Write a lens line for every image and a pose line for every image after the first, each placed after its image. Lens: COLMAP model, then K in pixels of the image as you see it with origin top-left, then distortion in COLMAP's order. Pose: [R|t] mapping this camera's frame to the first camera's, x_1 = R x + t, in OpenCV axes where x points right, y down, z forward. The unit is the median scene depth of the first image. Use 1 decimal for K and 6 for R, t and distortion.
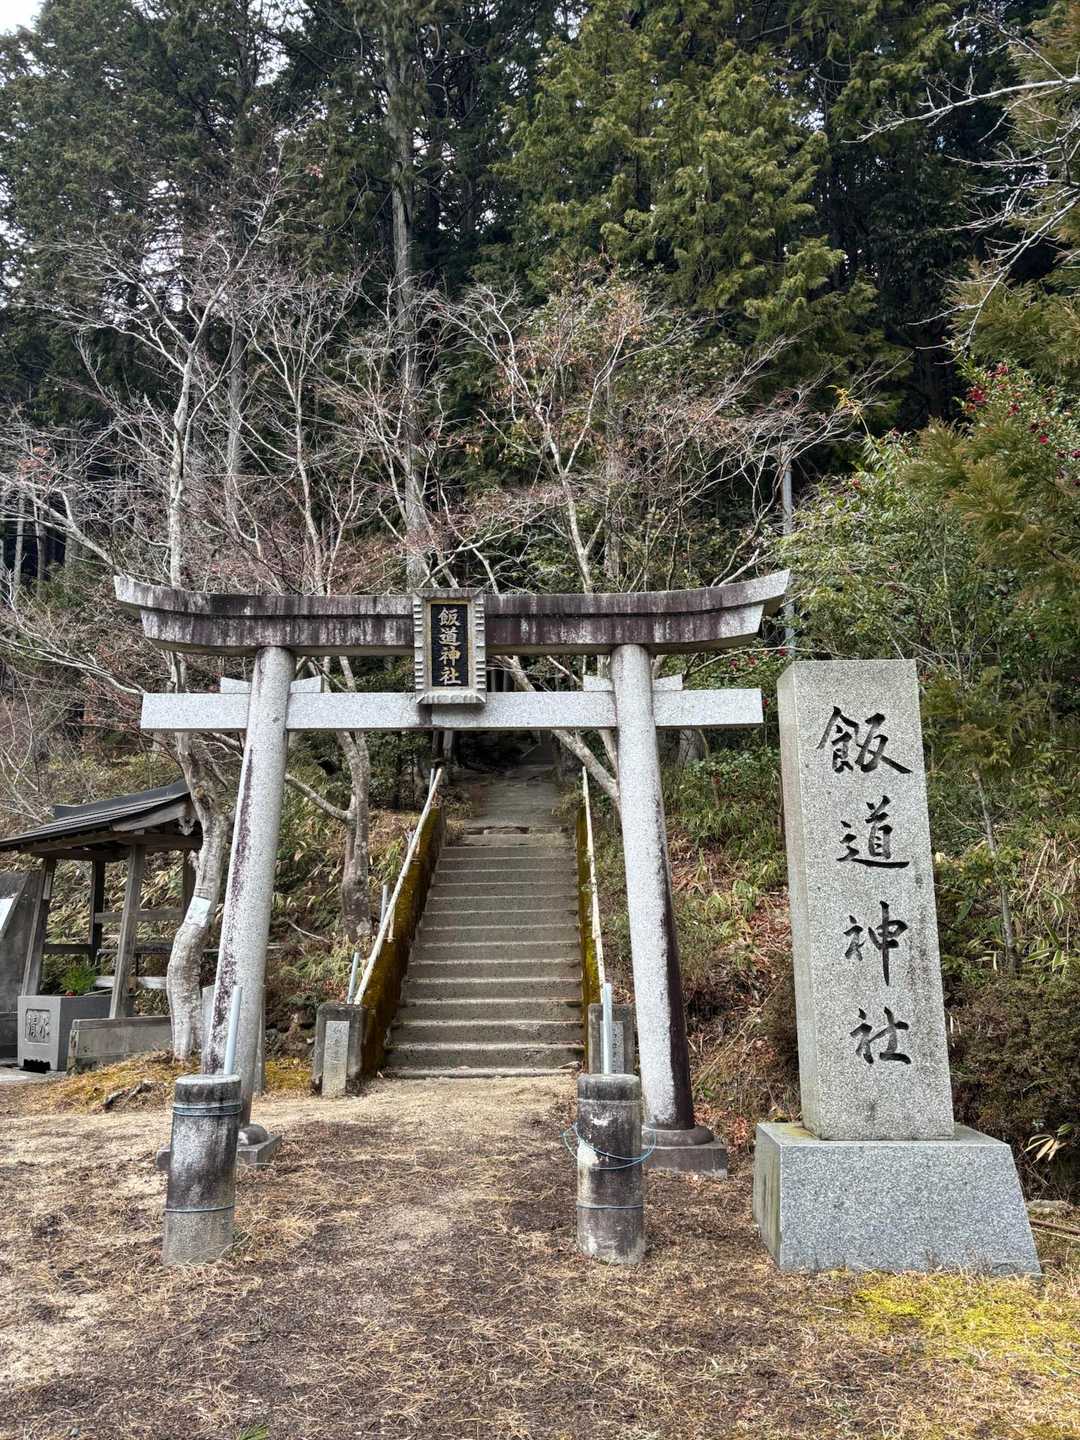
lens RADIAL K [[997.7, 0, 539.5], [0, 997.7, 724.7], [0, 0, 1]] dist [0.043068, -0.039721]
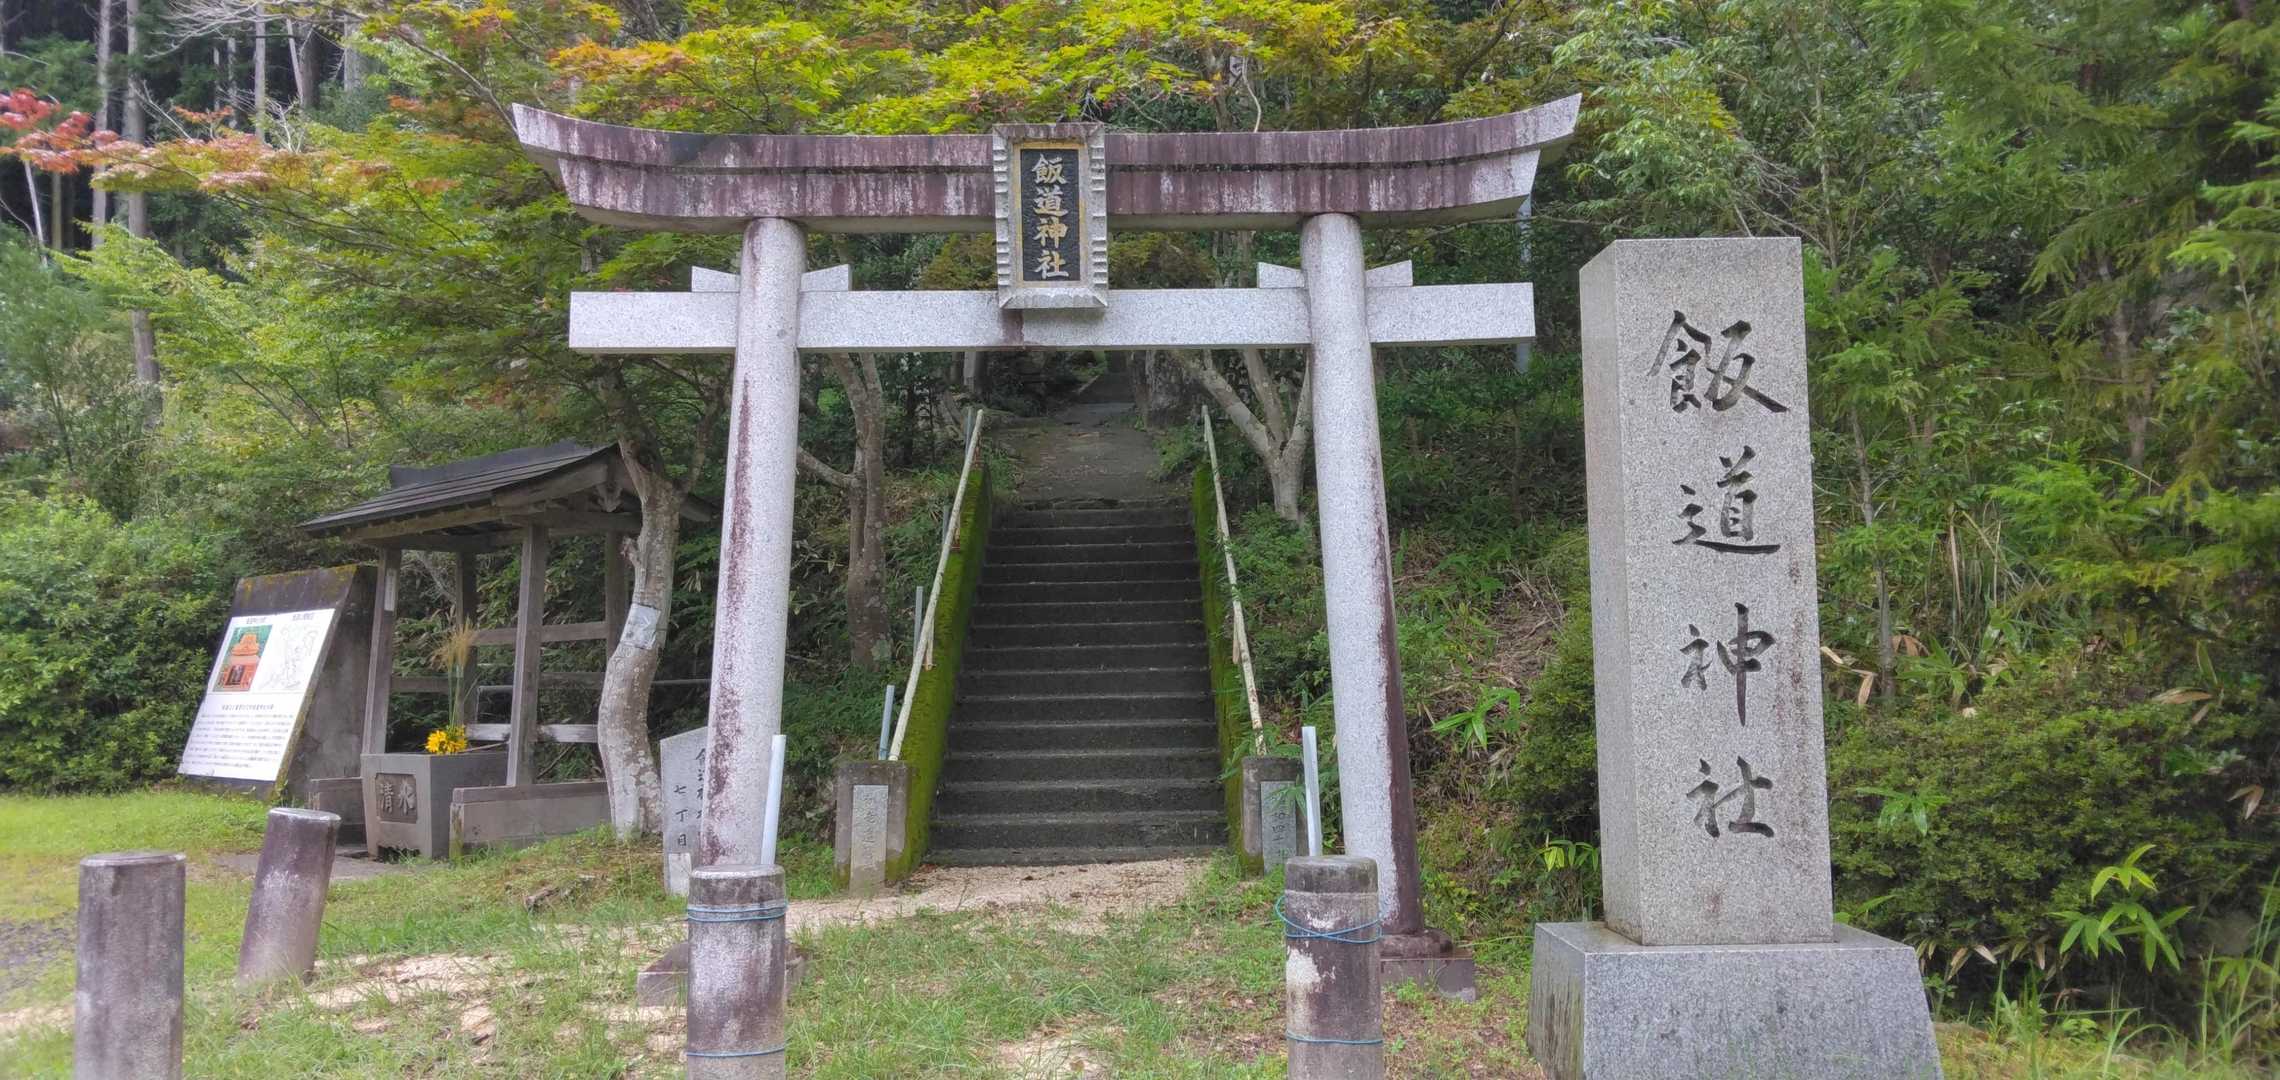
lens RADIAL K [[1524.9, 0, 1150.8], [0, 1524.9, 536.5], [0, 0, 1]] dist [0.027083, -0.003838]
pose [[0.999638, -0.006707, 0.026055, -0.052725], [0.003335, 0.991851, 0.127362, 0.000094], [-0.026697, -0.127229, 0.991514, 0.001690]]
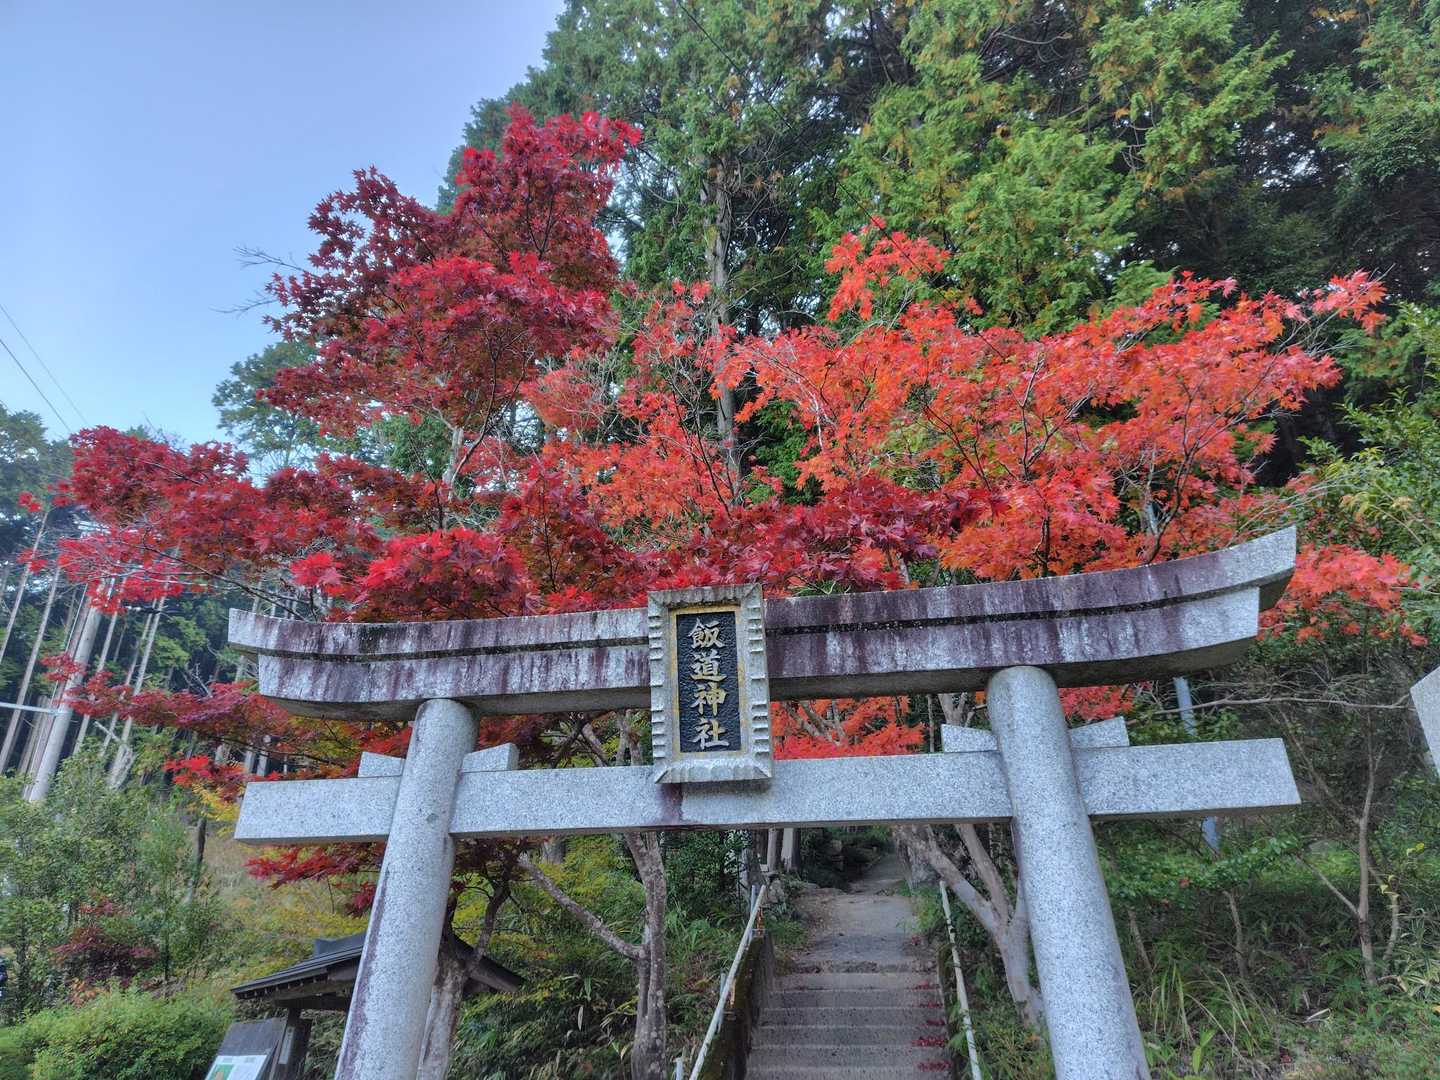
lens RADIAL K [[997.7, 0, 714.2], [0, 997.7, 545.5], [0, 0, 1]] dist [0.043068, -0.039721]
pose [[0.986469, -0.063673, -0.151076, 0.009177], [0.019590, 0.960678, -0.276972, 0.008372], [0.162771, 0.270265, 0.948927, 0.408753]]
